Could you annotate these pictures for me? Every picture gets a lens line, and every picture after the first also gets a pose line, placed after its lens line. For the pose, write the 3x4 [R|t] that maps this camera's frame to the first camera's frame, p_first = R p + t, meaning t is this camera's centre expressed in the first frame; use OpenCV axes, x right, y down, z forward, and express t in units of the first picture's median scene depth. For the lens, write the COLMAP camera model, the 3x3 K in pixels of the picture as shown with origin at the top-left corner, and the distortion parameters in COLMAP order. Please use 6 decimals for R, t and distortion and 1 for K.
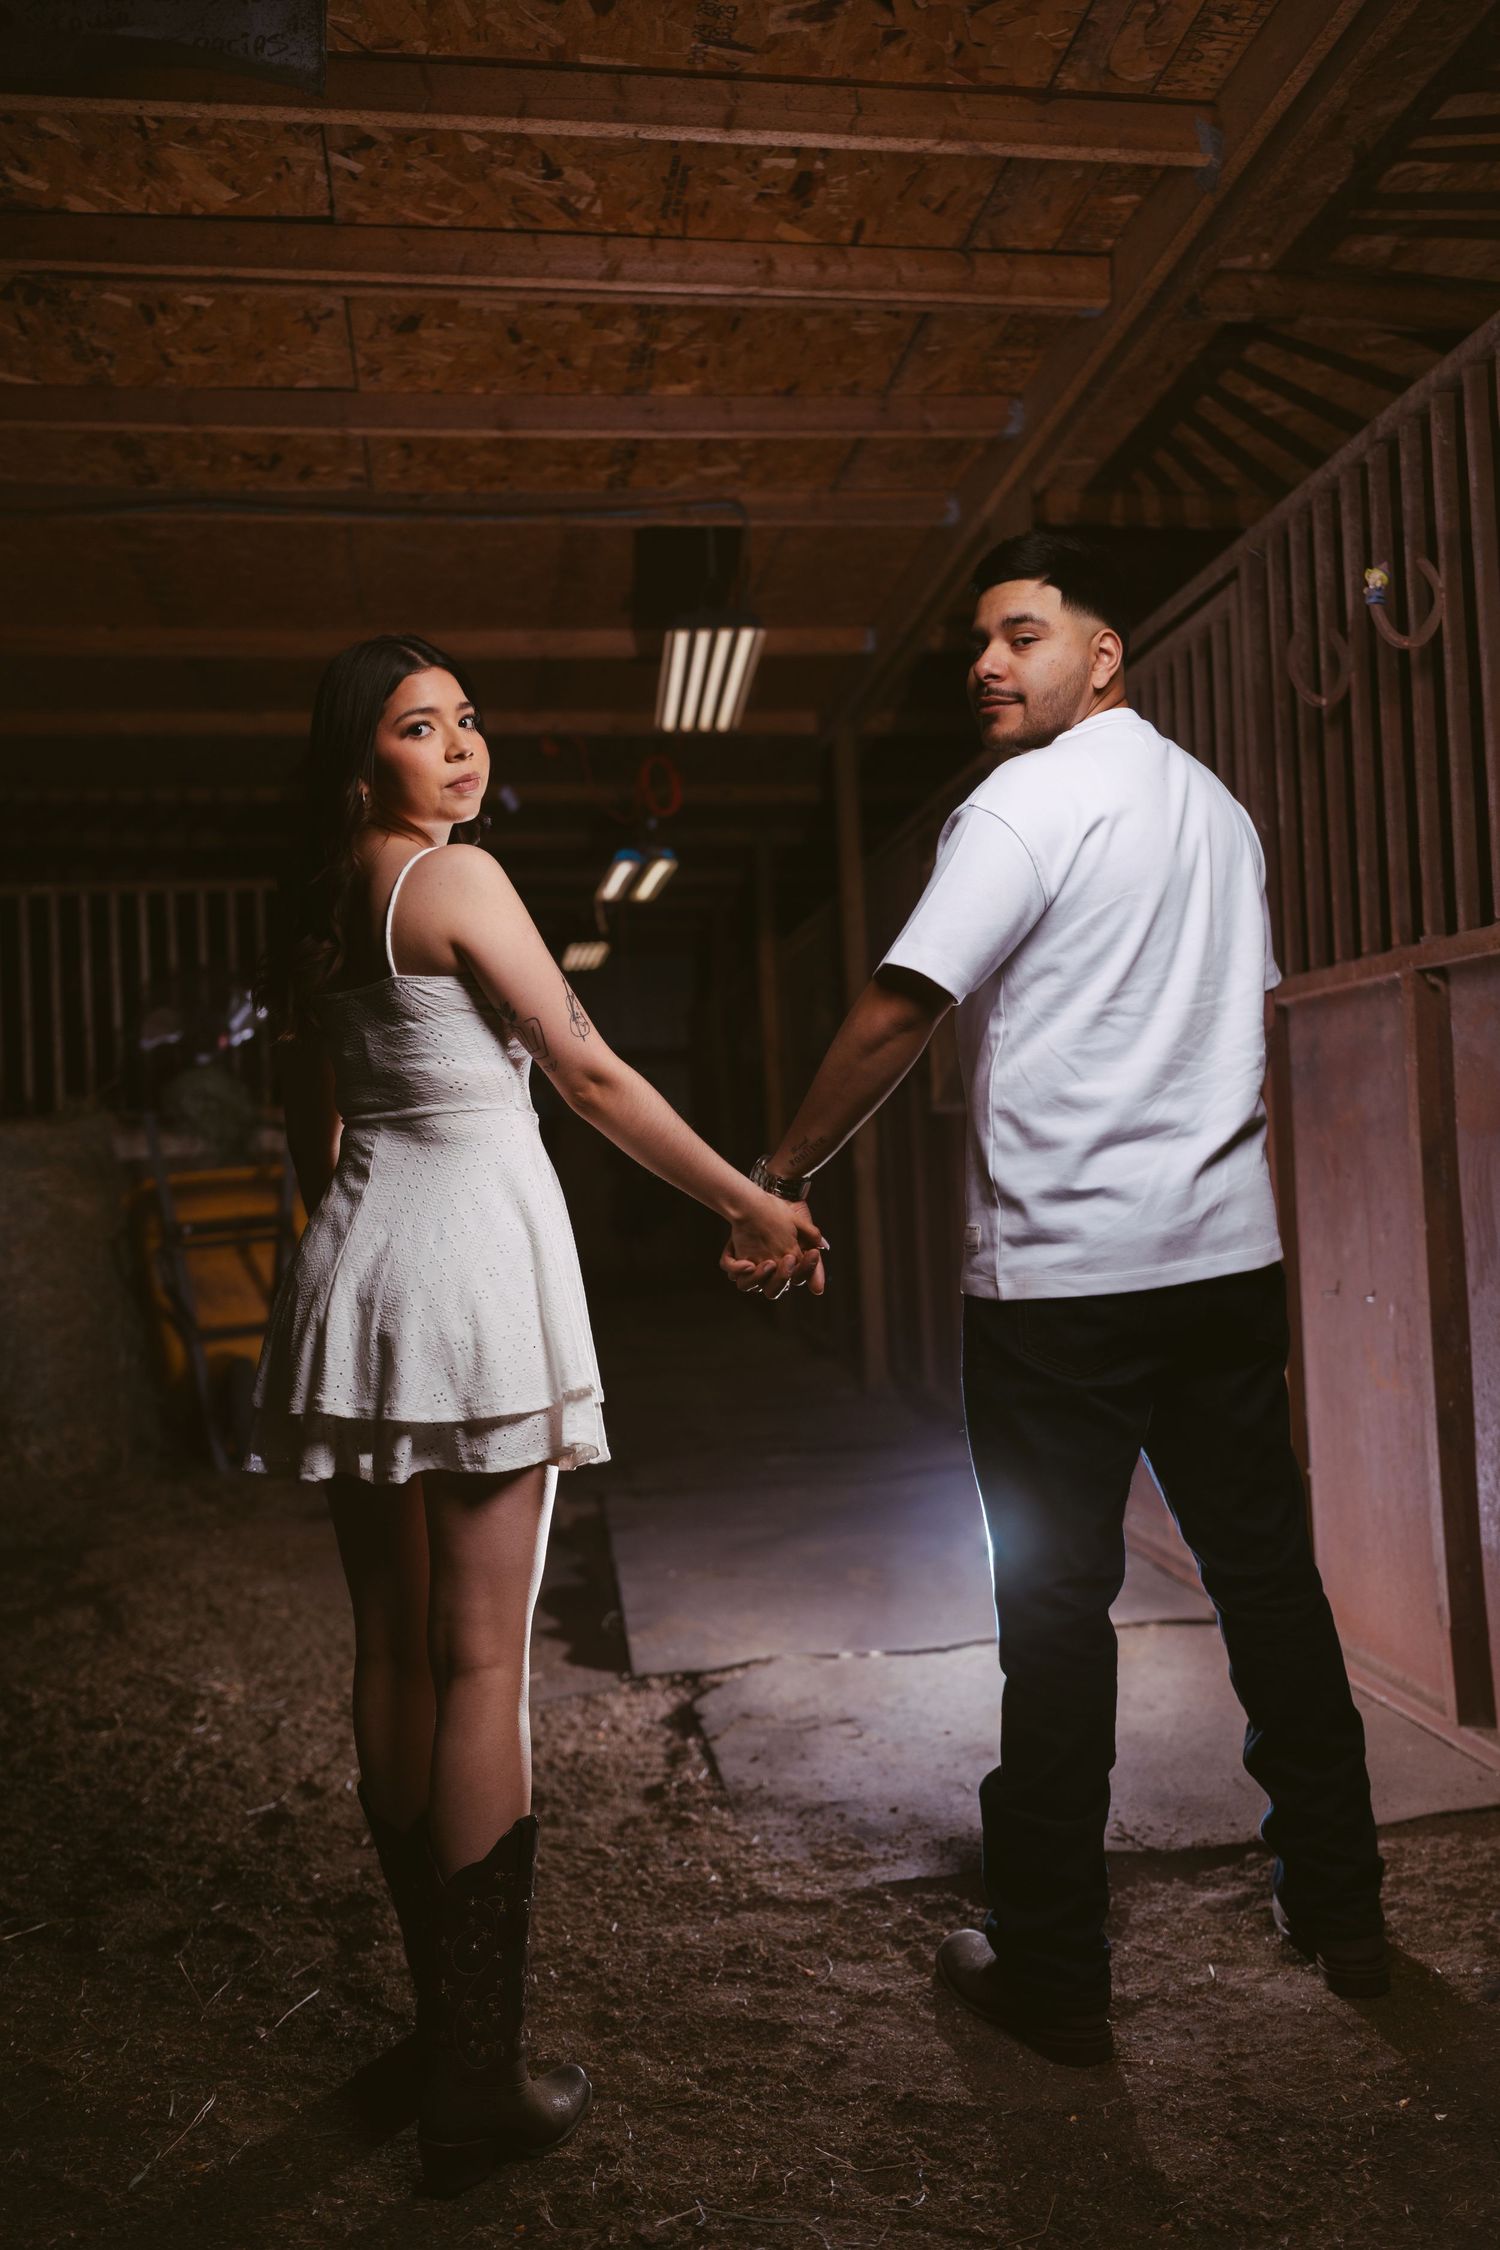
lens RADIAL K [[1764.4, 0, 742.9], [0, 1764.4, 1129.4], [0, 0, 1]] dist [-0.001953, 0.003471]
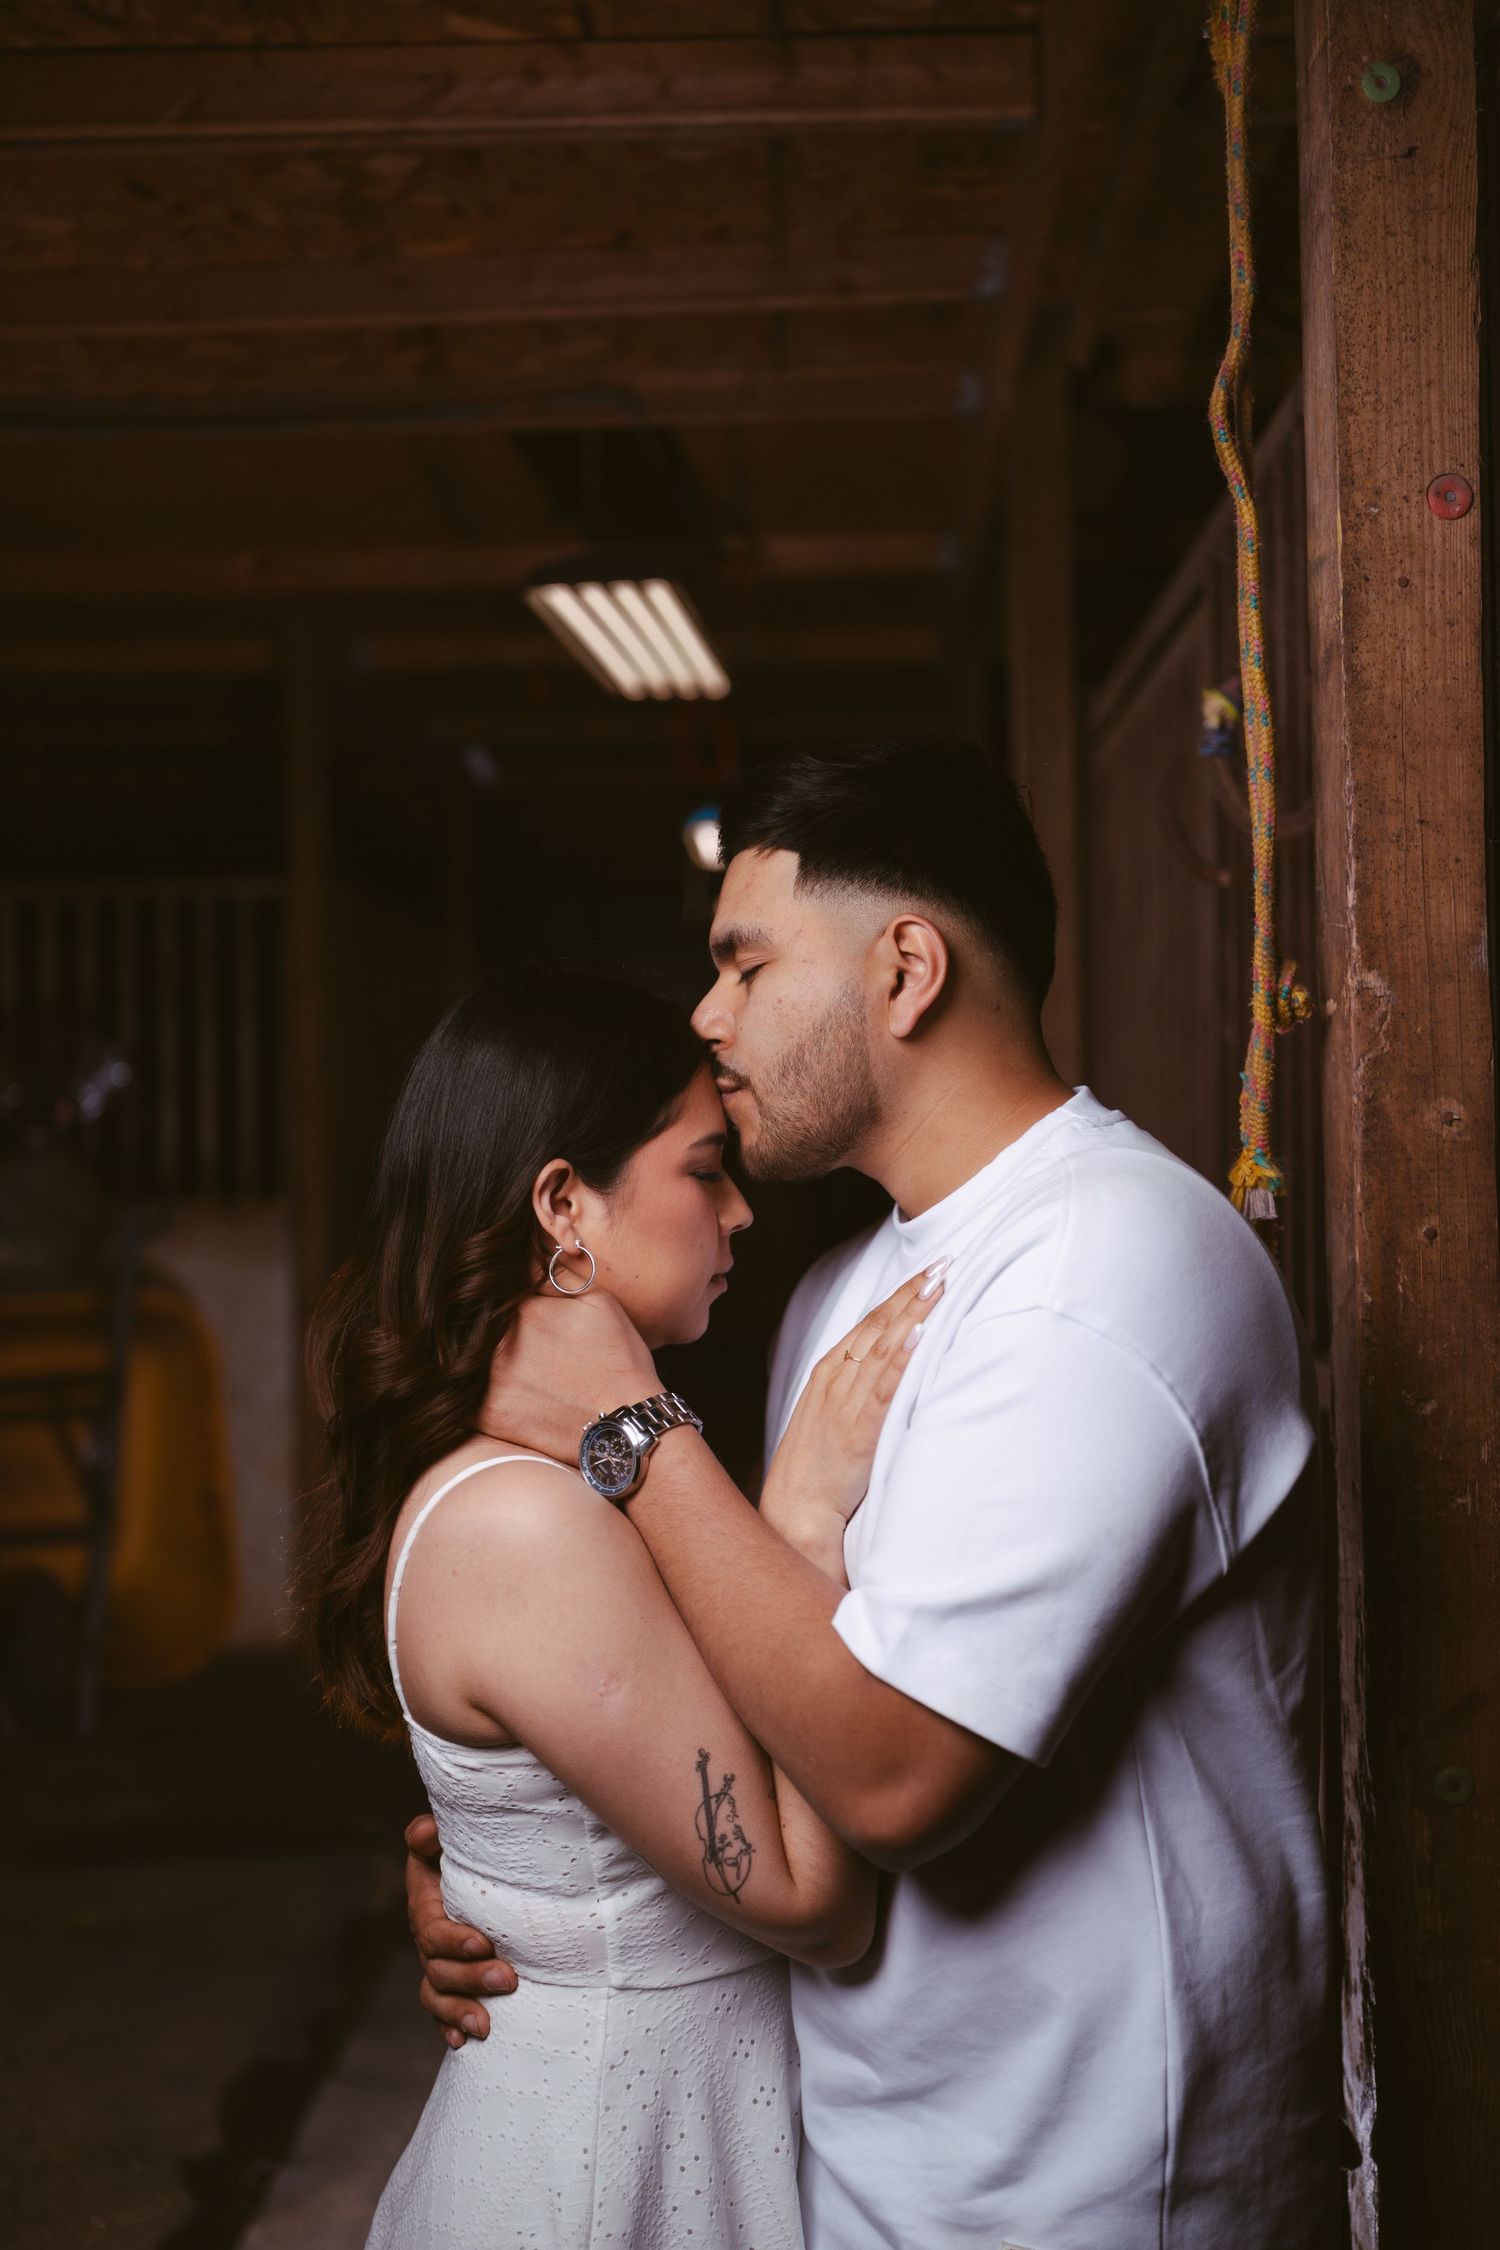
lens RADIAL K [[2338.3, 0, 753.3], [0, 2338.3, 1133.3], [0, 0, 1]] dist [-0.022568, 0.023370]
pose [[0.986048, 0.027697, -0.164138, 0.275145], [-0.021799, 0.999054, 0.037627, -0.167808], [0.165025, -0.033524, 0.985720, 0.222575]]
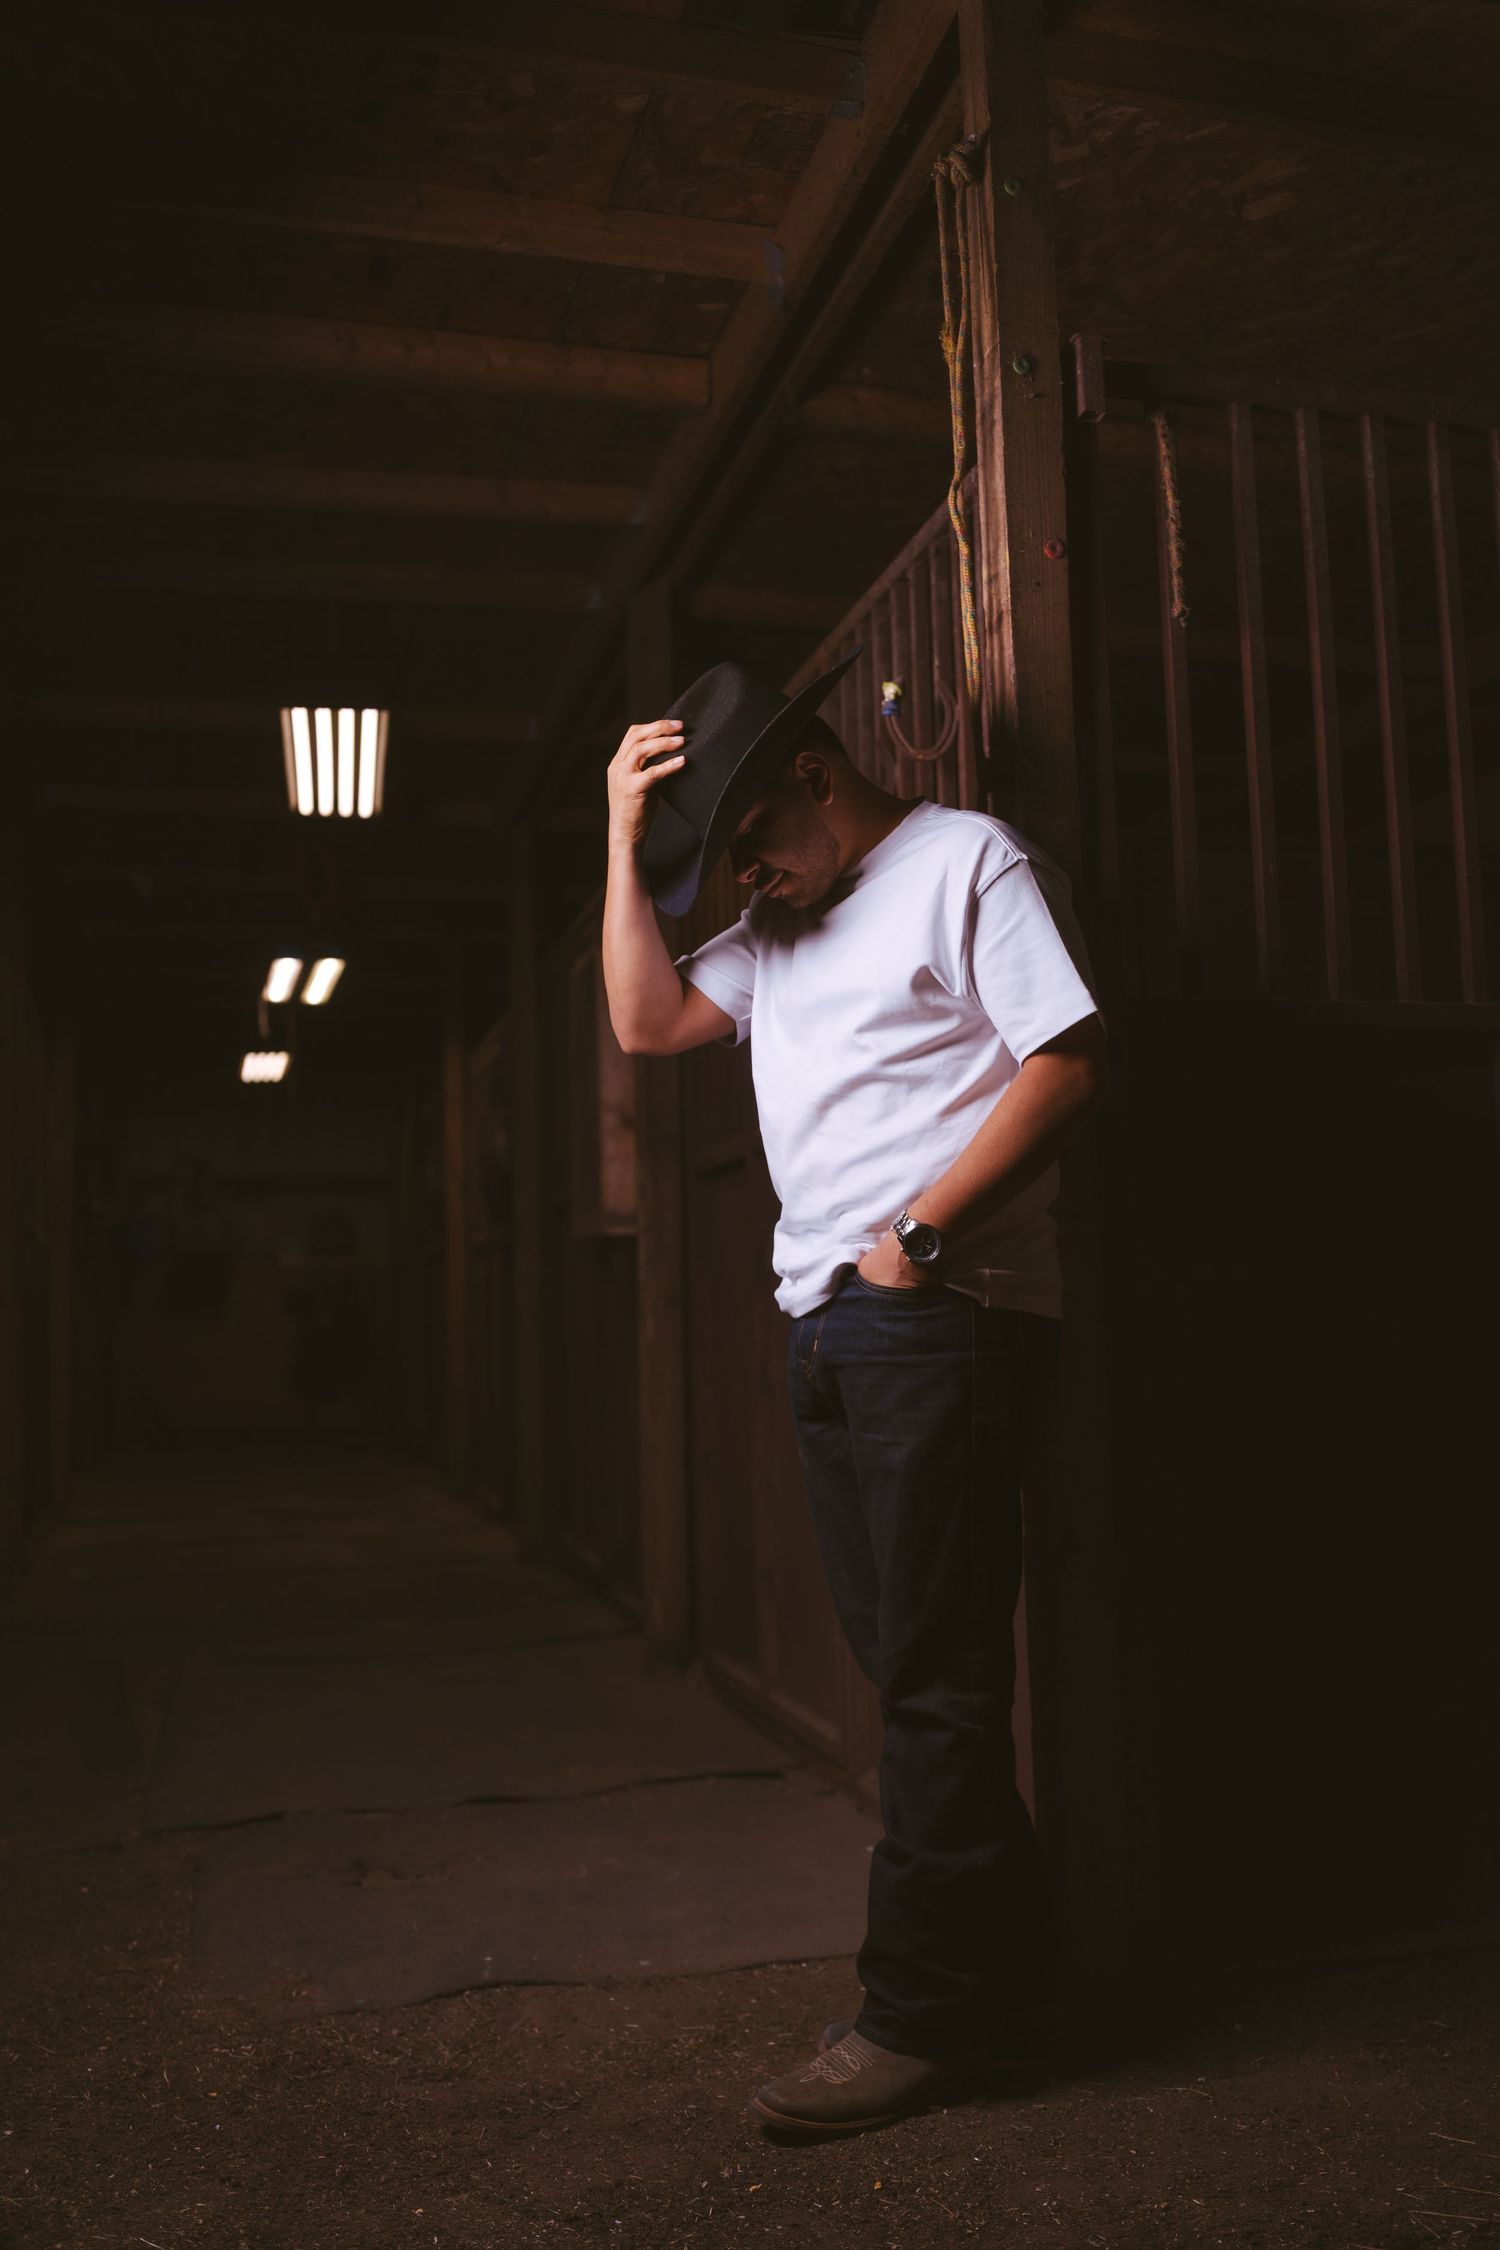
lens RADIAL K [[2035.7, 0, 753.1], [0, 2035.7, 1124.7], [0, 0, 1]] dist [-0.037081, -0.011755]
pose [[0.992296, 0.031356, 0.119855, 0.120253], [-0.021756, 0.996510, -0.080584, 0.023854], [-0.121963, 0.077355, 0.989516, -0.097111]]
